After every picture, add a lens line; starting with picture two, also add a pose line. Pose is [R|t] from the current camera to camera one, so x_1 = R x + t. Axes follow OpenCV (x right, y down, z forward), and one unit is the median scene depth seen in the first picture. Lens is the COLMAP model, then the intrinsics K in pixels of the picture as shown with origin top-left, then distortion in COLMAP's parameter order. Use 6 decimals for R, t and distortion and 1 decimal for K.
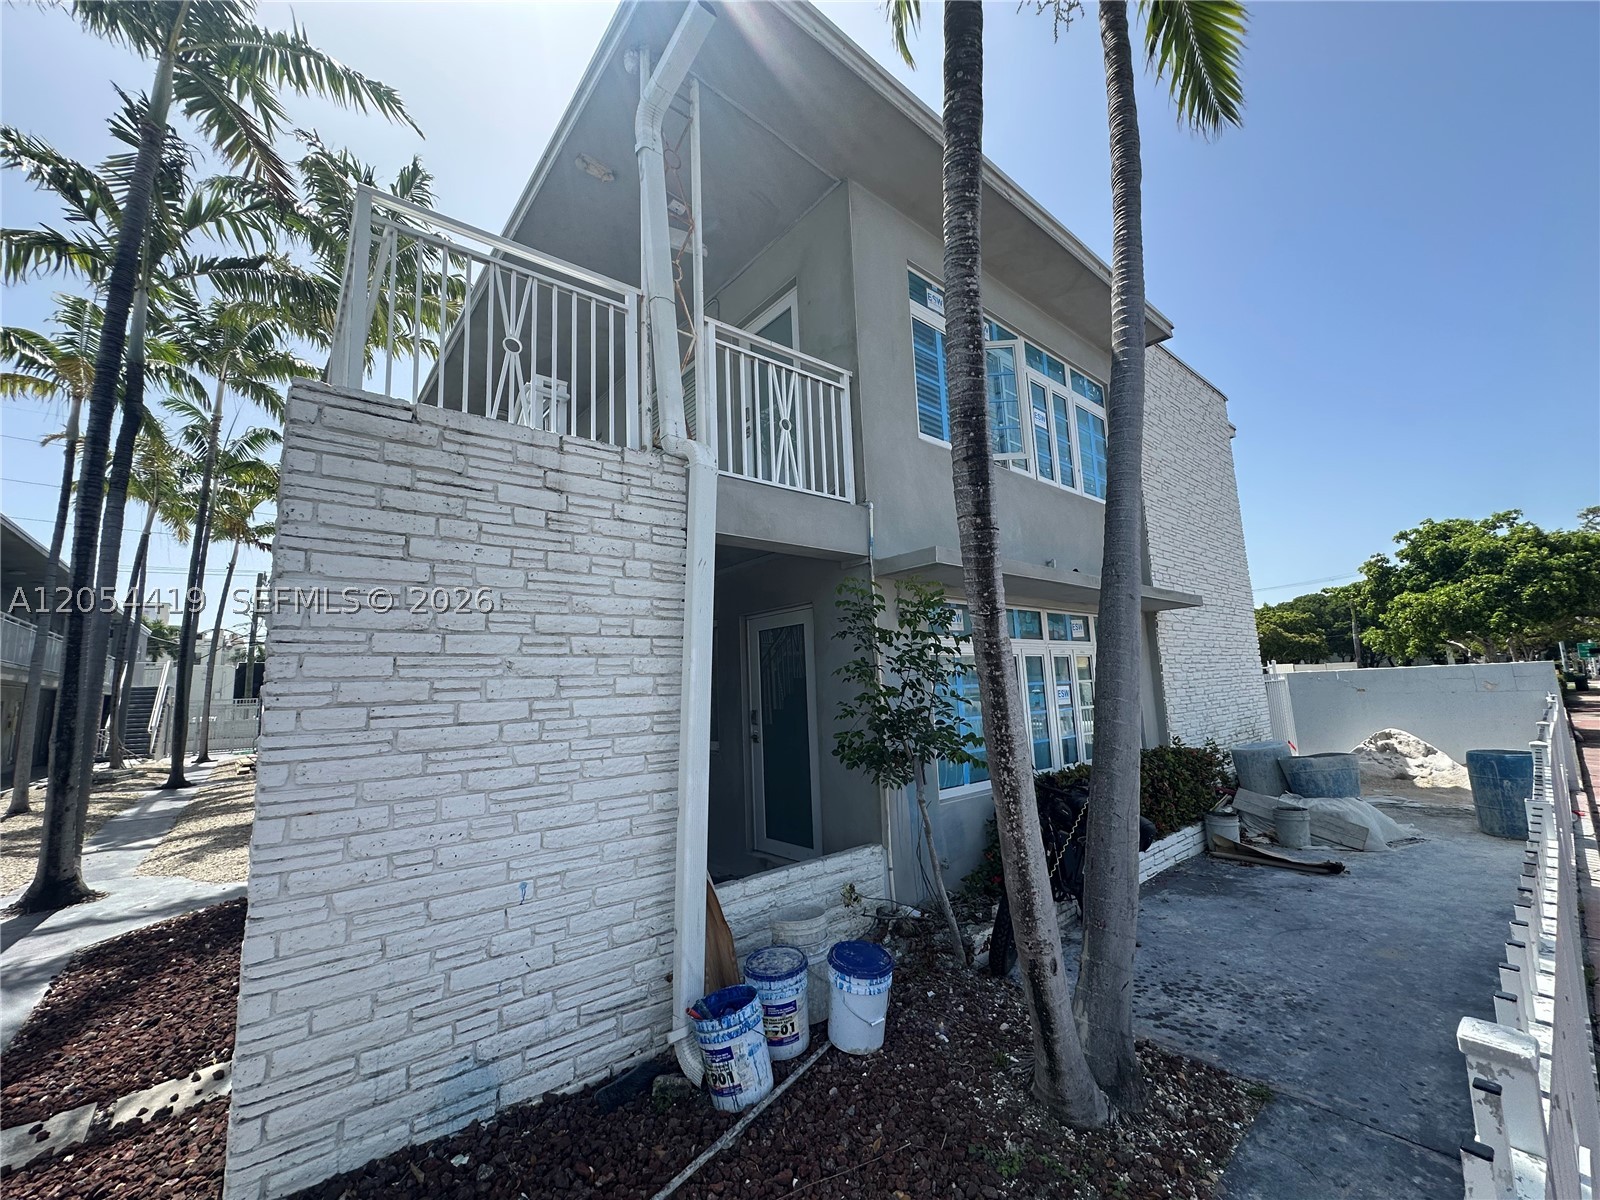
lens RADIAL K [[639.5, 0, 800.0], [0, 639.5, 600.0], [0, 0, 1]] dist [-0.004282, 0.000101]
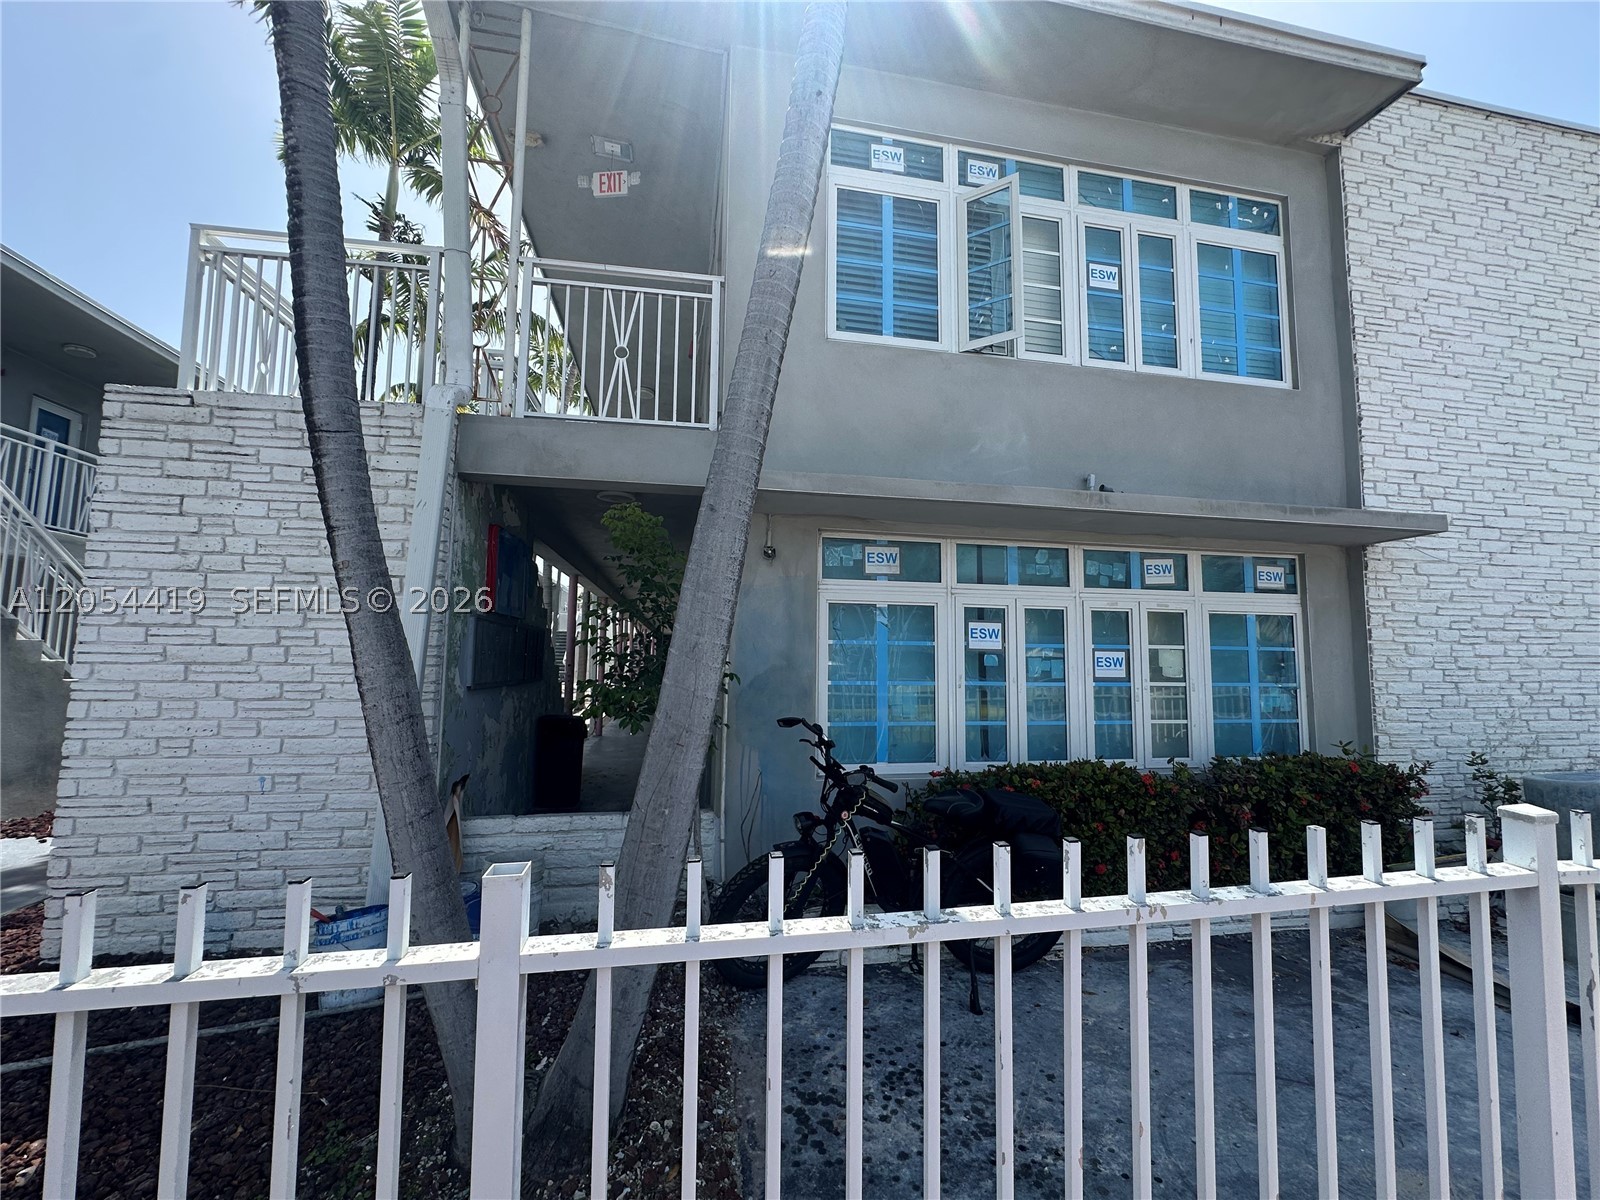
lens RADIAL K [[639.5, 0, 800.0], [0, 639.5, 600.0], [0, 0, 1]] dist [-0.004282, 0.000101]
pose [[0.867615, 0.005070, -0.497211, 1.067765], [0.025221, 0.998212, 0.054189, 0.067110], [0.496597, -0.059555, 0.865936, 0.482342]]
